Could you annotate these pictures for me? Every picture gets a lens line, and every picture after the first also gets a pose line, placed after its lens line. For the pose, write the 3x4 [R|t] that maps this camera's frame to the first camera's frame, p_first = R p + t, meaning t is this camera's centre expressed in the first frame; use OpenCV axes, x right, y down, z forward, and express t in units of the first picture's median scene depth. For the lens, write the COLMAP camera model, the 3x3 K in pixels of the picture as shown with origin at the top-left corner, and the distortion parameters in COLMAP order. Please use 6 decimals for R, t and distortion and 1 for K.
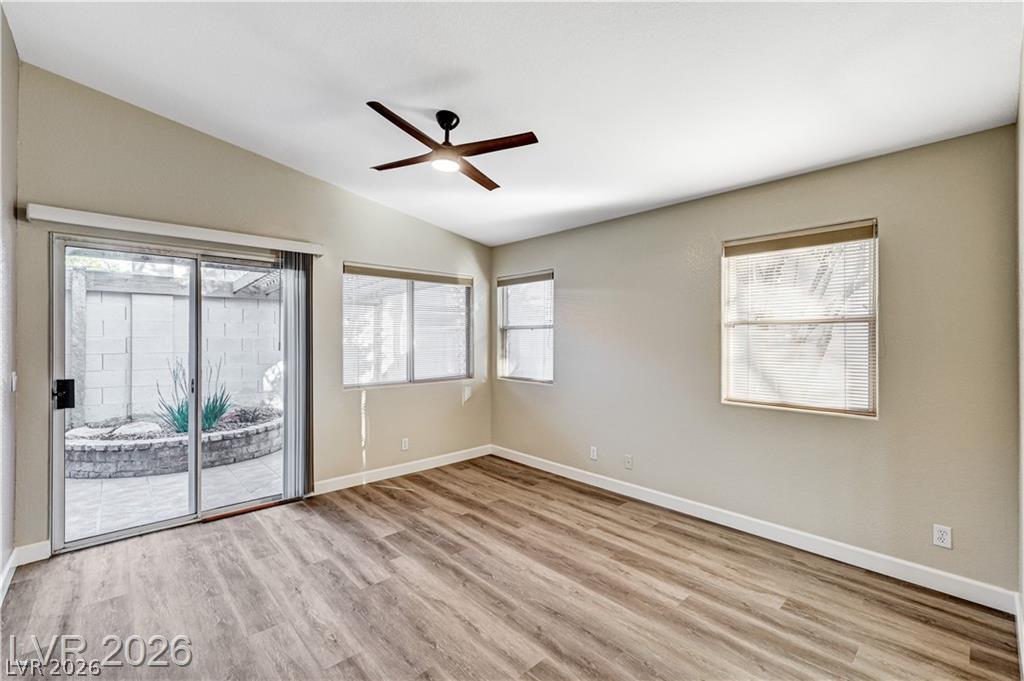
lens RADIAL K [[441.1, 0, 512.0], [0, 441.1, 340.5], [0, 0, 1]] dist [0.001668, 0.000350]
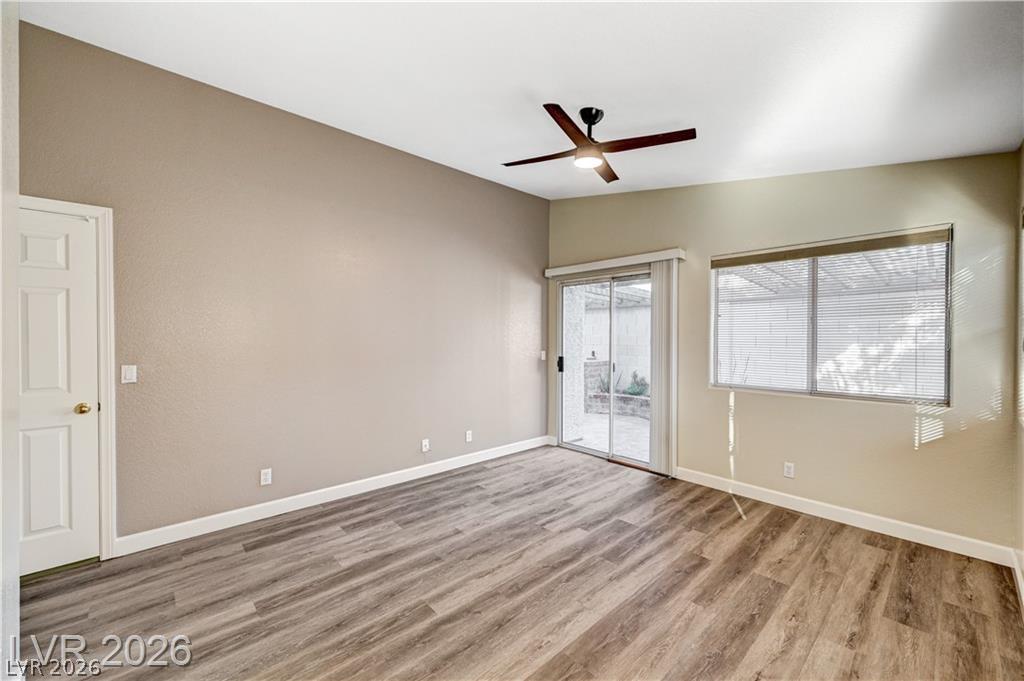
lens RADIAL K [[403.1, 0, 512.0], [0, 403.1, 340.5], [0, 0, 1]] dist [0.006042, -0.000158]
pose [[-0.004769, 0.011358, -0.999924, 0.644031], [-0.004518, 0.999925, 0.011379, -0.001349], [0.999978, 0.004572, -0.004717, 0.690270]]
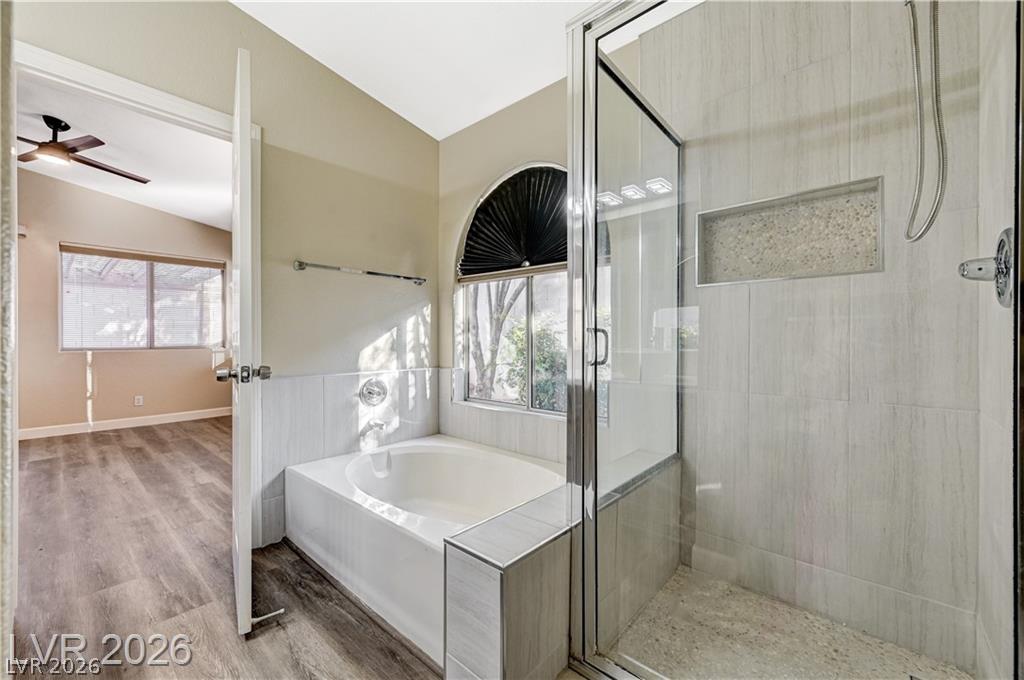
lens RADIAL K [[403.1, 0, 512.0], [0, 403.1, 340.0], [0, 0, 1]] dist [0.006042, -0.000158]
pose [[0.993708, 0.003140, 0.111959, 0.852265], [-0.003112, 0.999995, -0.000428, 0.097328], [-0.111960, 0.000077, 0.993713, -0.255979]]
